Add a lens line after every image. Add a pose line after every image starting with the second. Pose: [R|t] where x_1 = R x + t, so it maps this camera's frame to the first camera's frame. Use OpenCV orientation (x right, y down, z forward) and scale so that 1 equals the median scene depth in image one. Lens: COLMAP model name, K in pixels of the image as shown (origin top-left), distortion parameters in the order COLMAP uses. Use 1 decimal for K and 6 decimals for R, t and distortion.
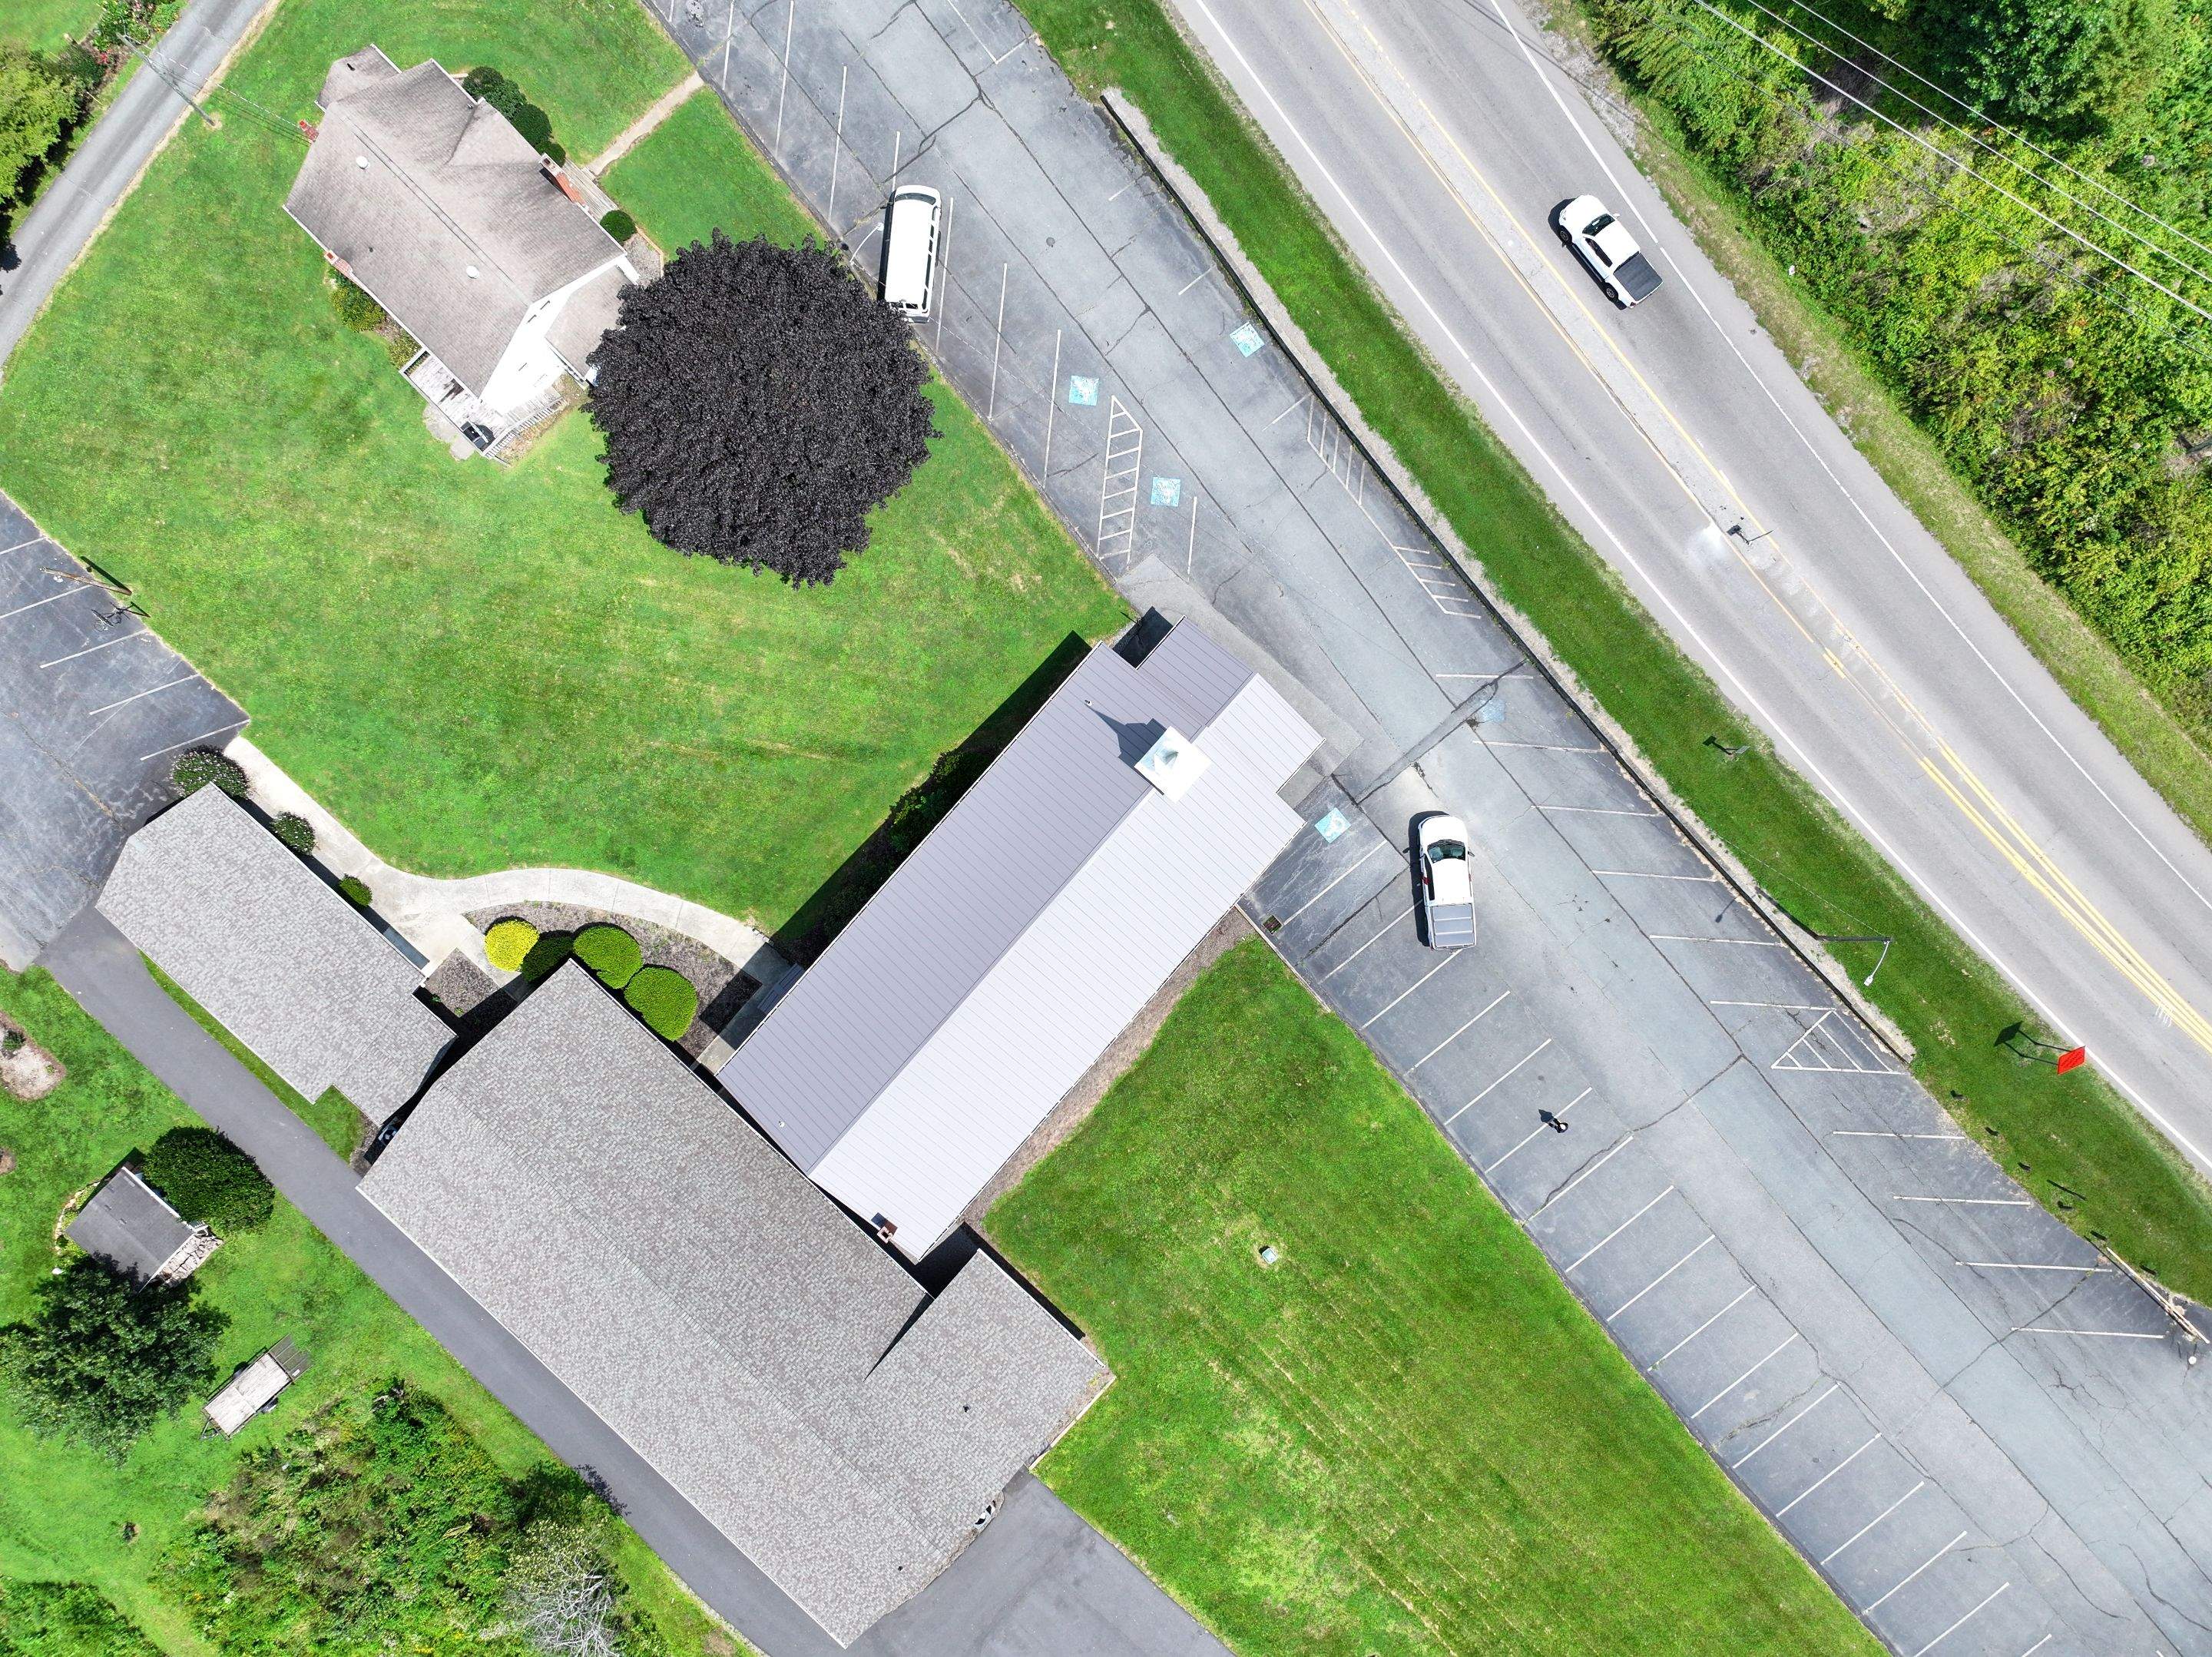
lens RADIAL K [[1765.7, 0, 1106.0], [0, 1765.7, 828.5], [0, 0, 1]] dist [0.002483, 0.006044]
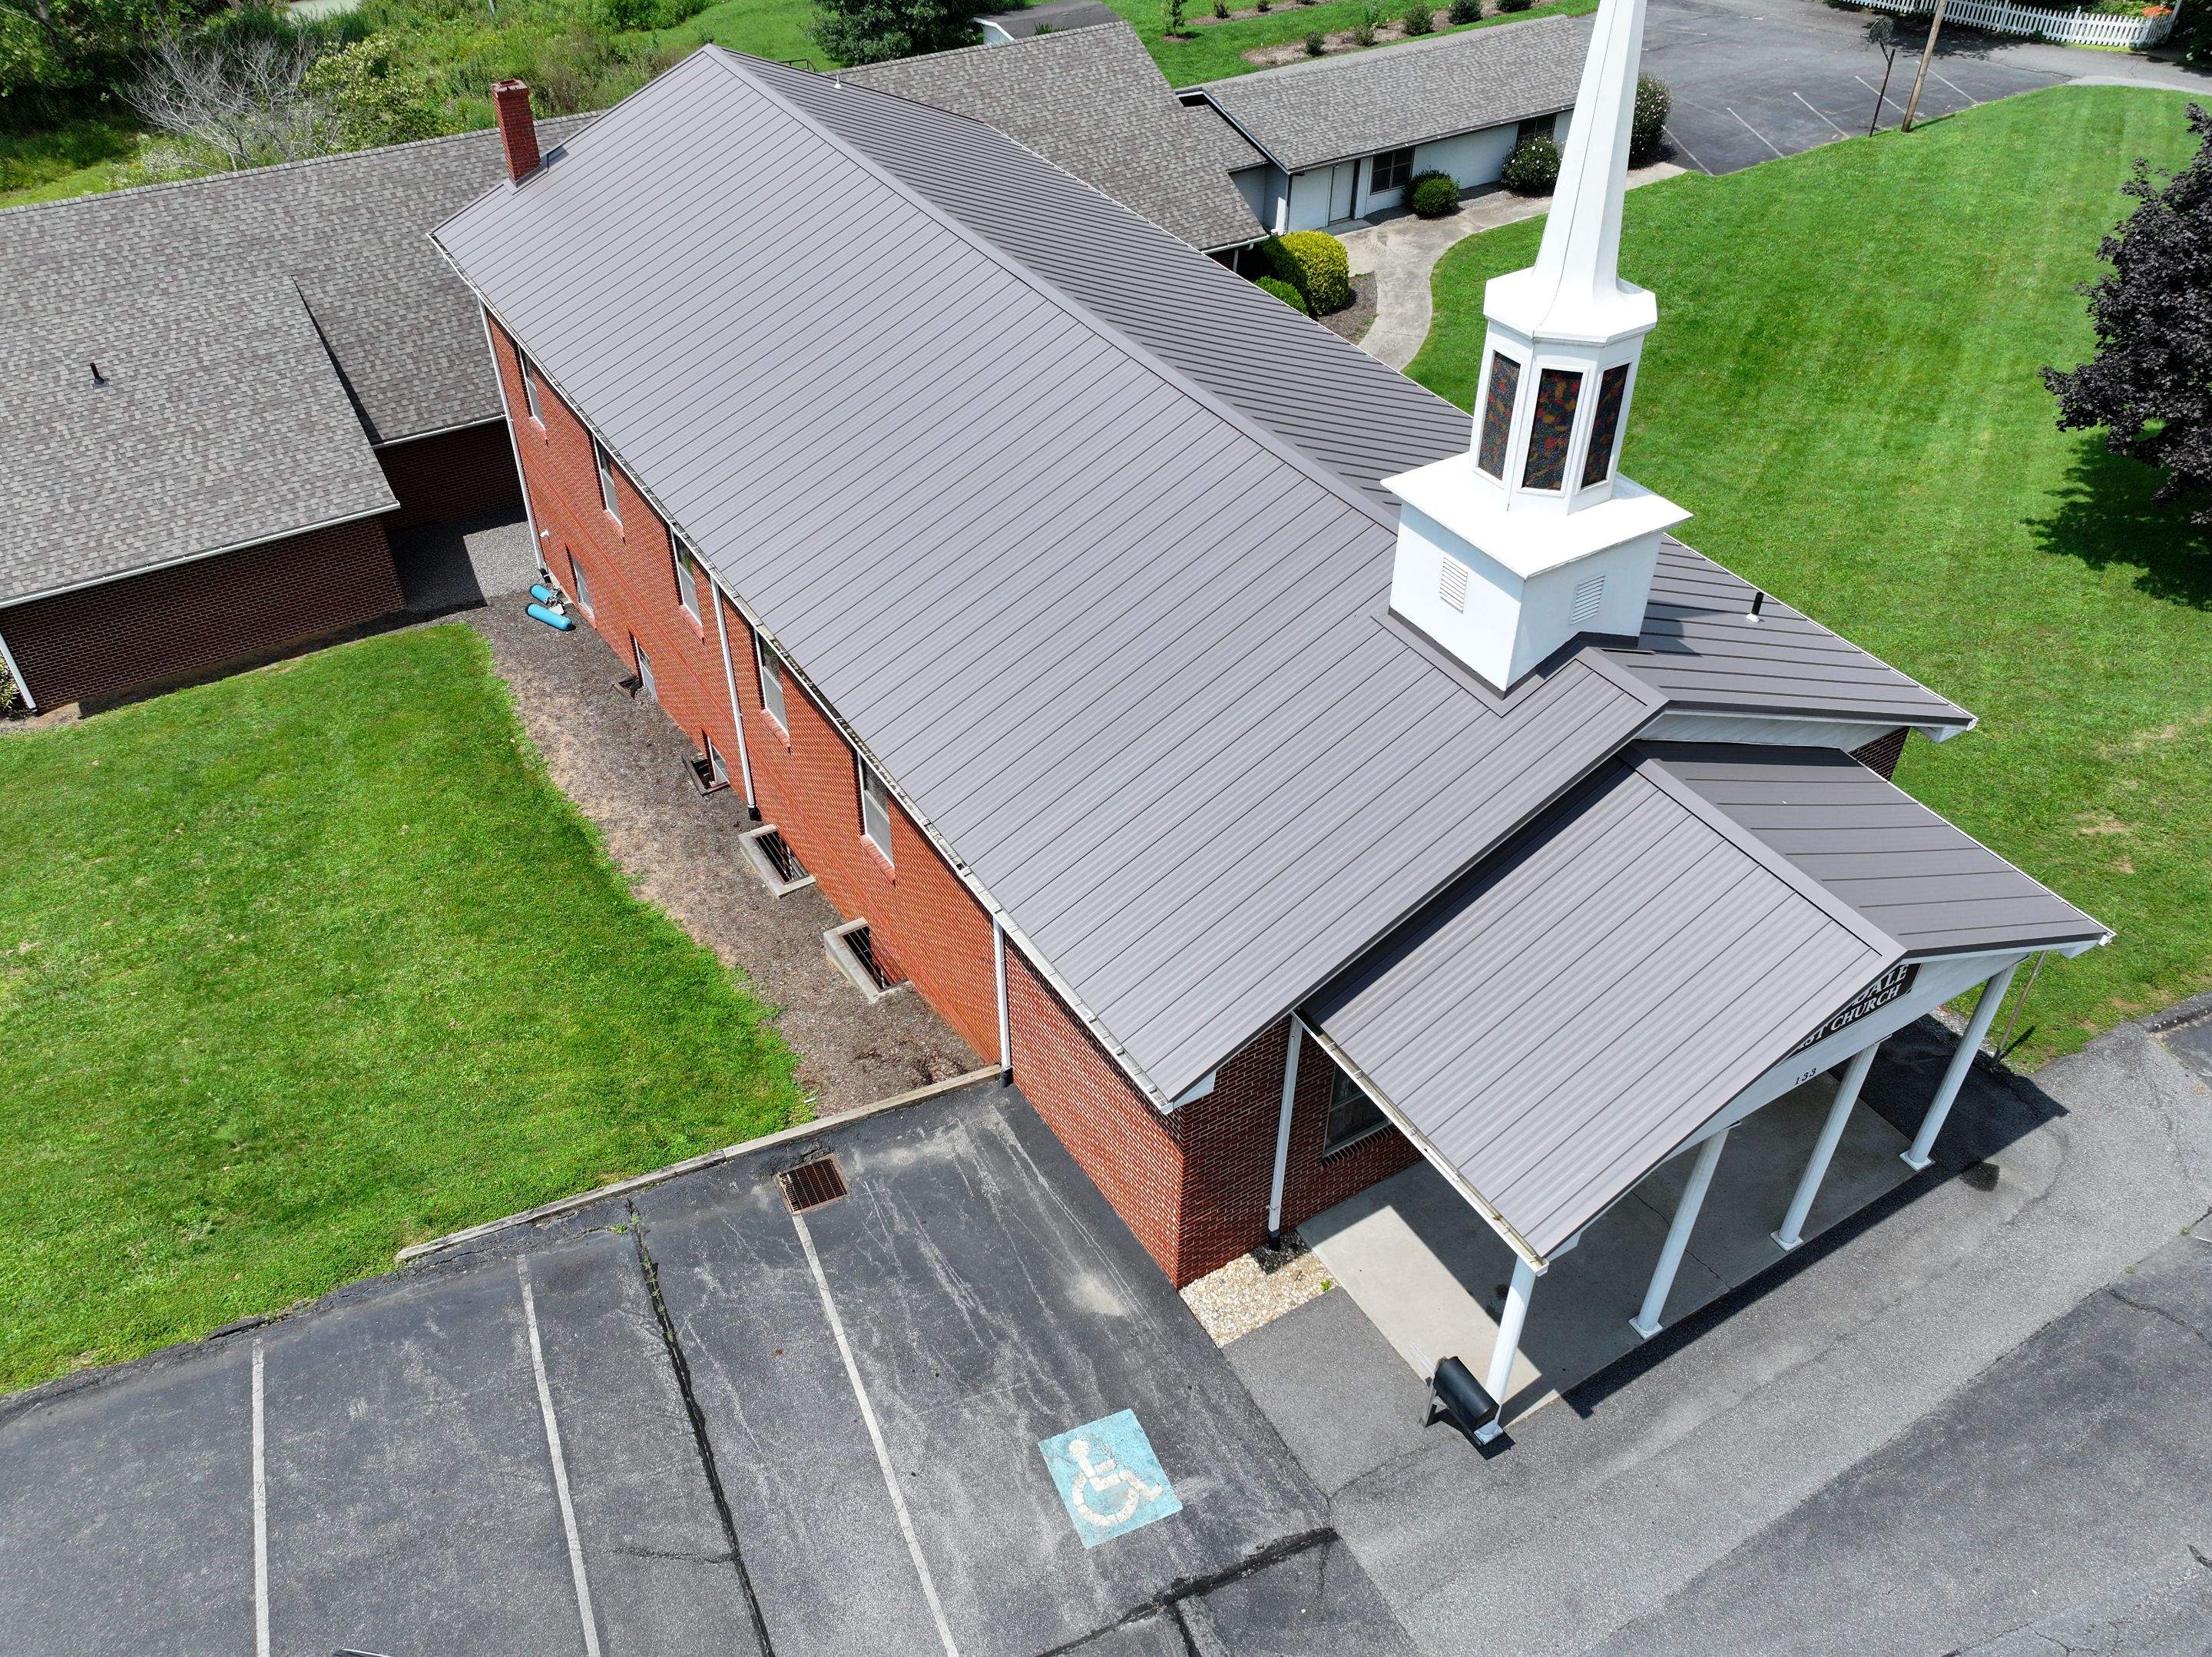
lens RADIAL K [[1765.7, 0, 1106.0], [0, 1765.7, 828.5], [0, 0, 1]] dist [0.002483, 0.006044]
pose [[-0.286436, 0.607570, -0.740820, 0.244953], [-0.957922, -0.166717, 0.233648, -0.040076], [0.018450, 0.776572, 0.629758, 0.794160]]
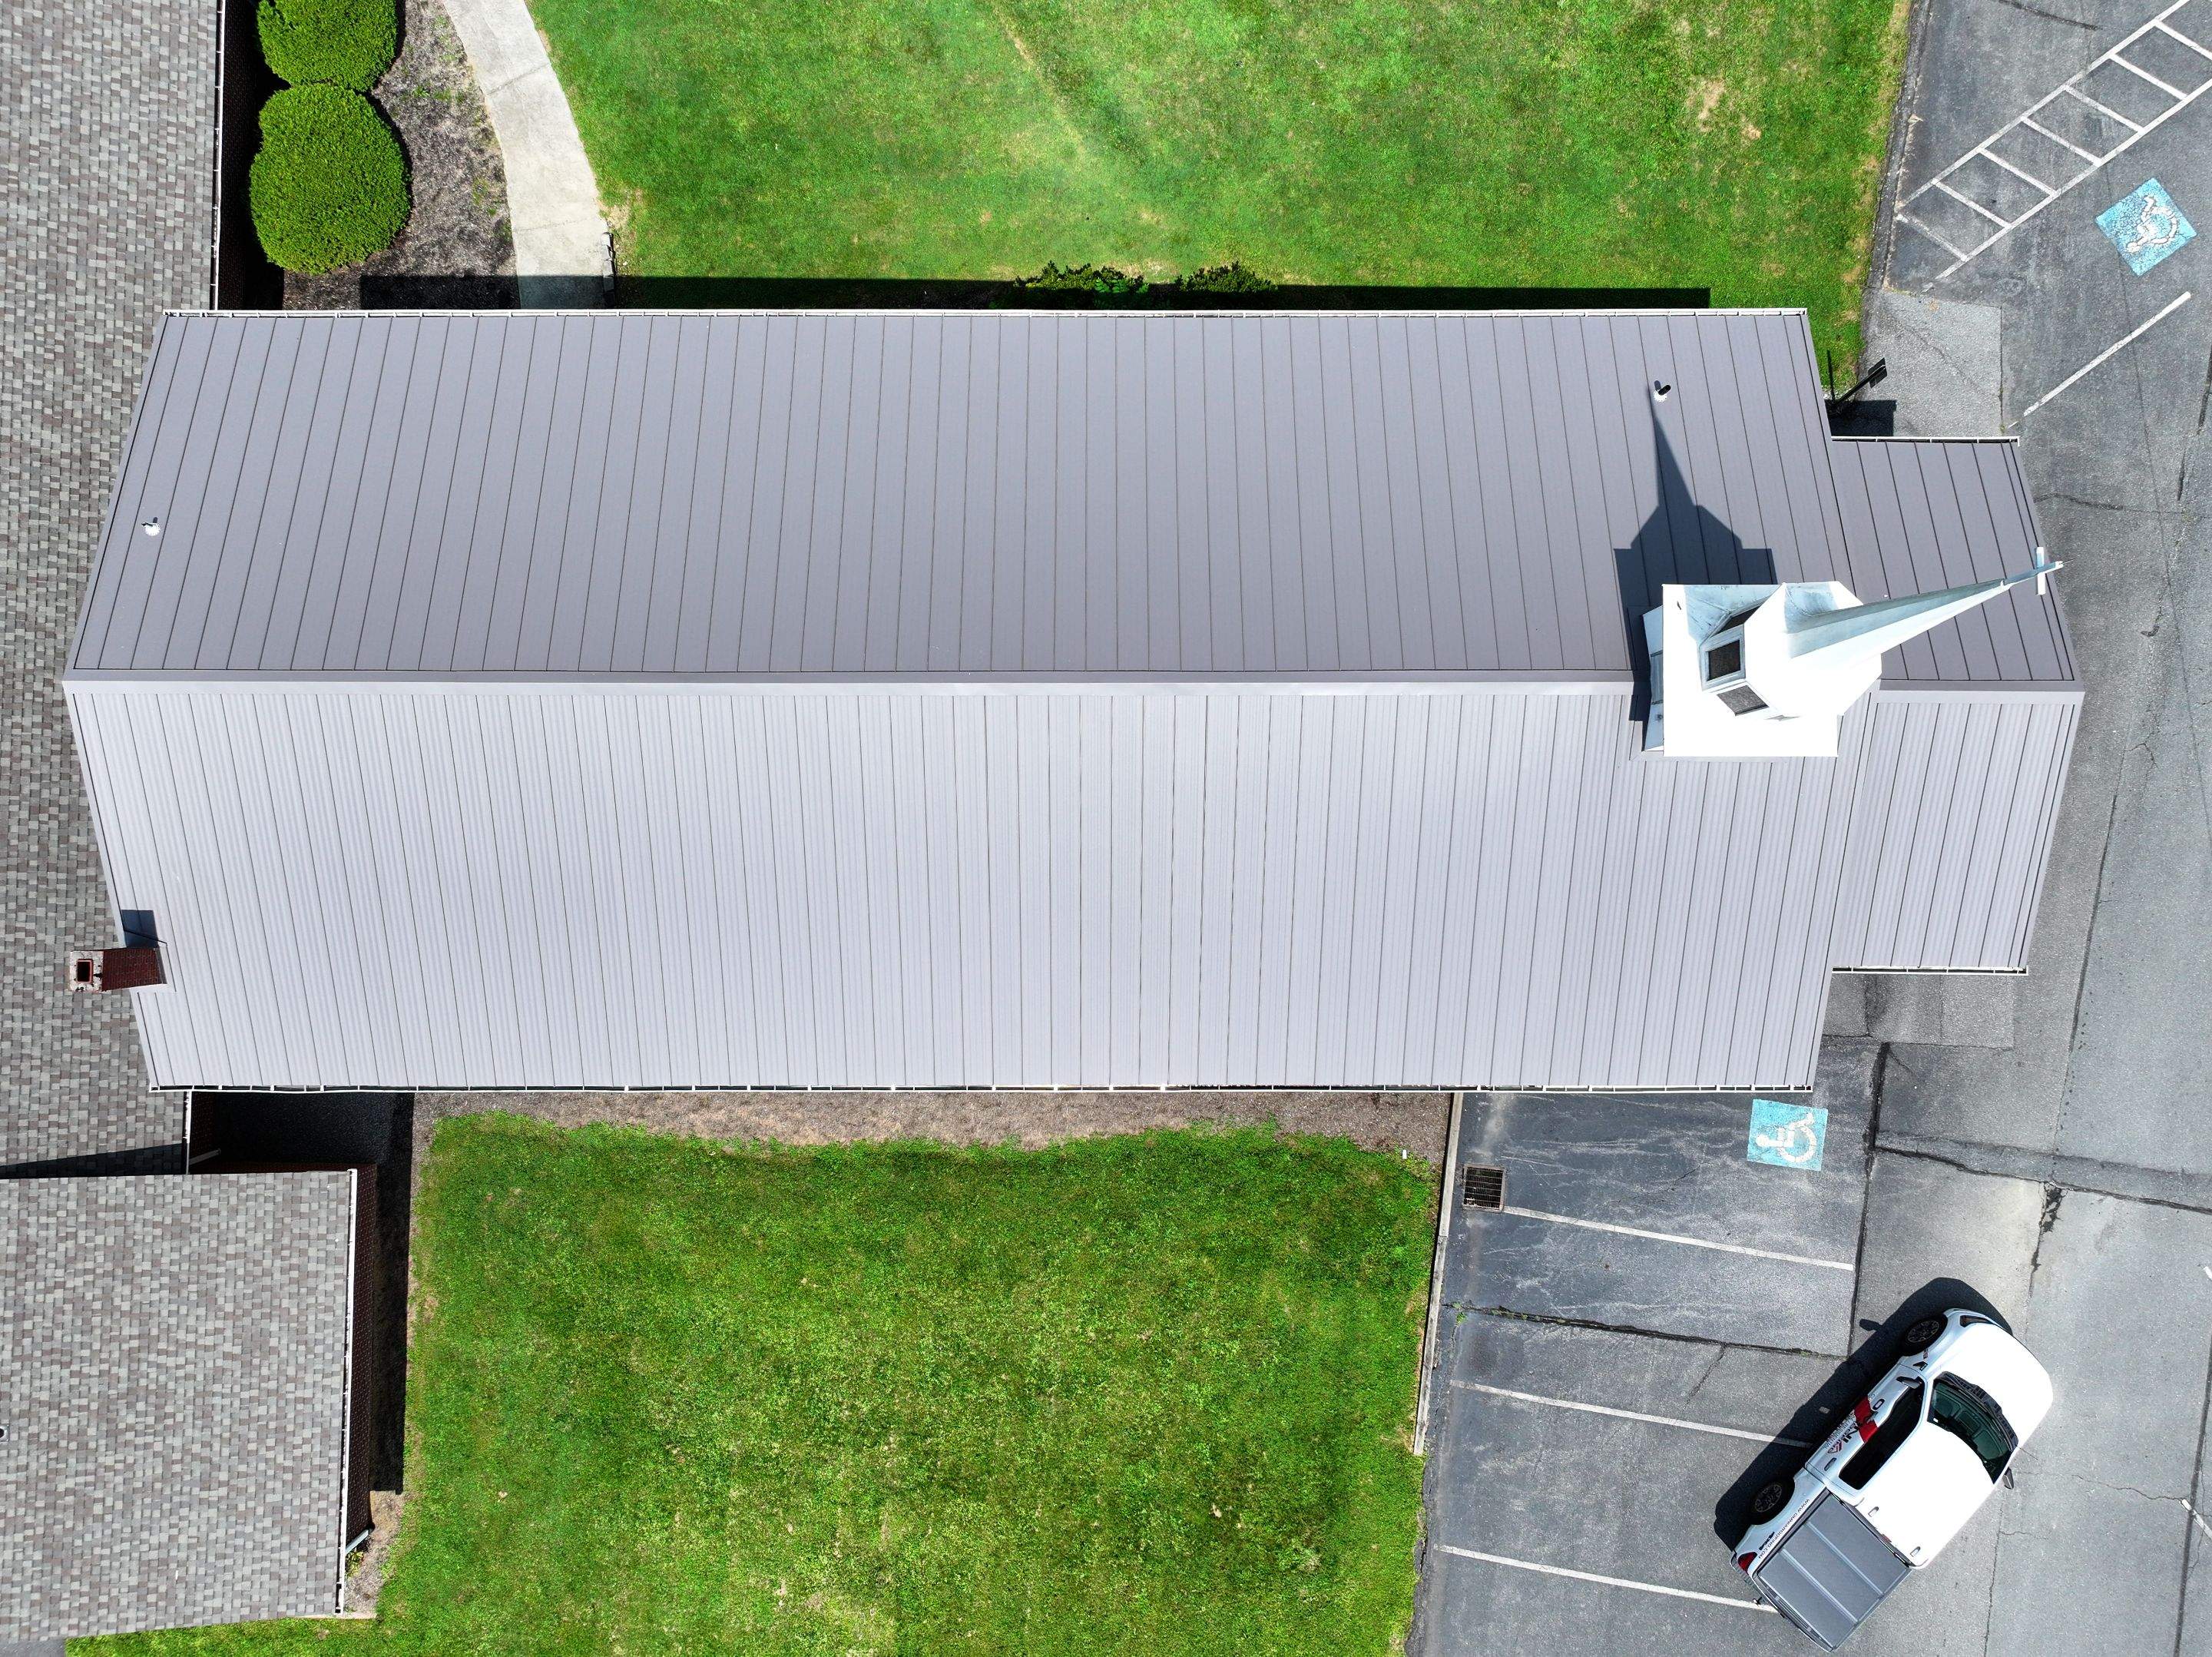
lens RADIAL K [[1765.7, 0, 1106.0], [0, 1765.7, 828.5], [0, 0, 1]] dist [0.002483, 0.006044]
pose [[0.663672, 0.747586, -0.025563, -0.008410], [-0.747531, 0.664088, 0.013573, 0.058949], [0.027124, 0.010101, 0.999581, 0.614557]]
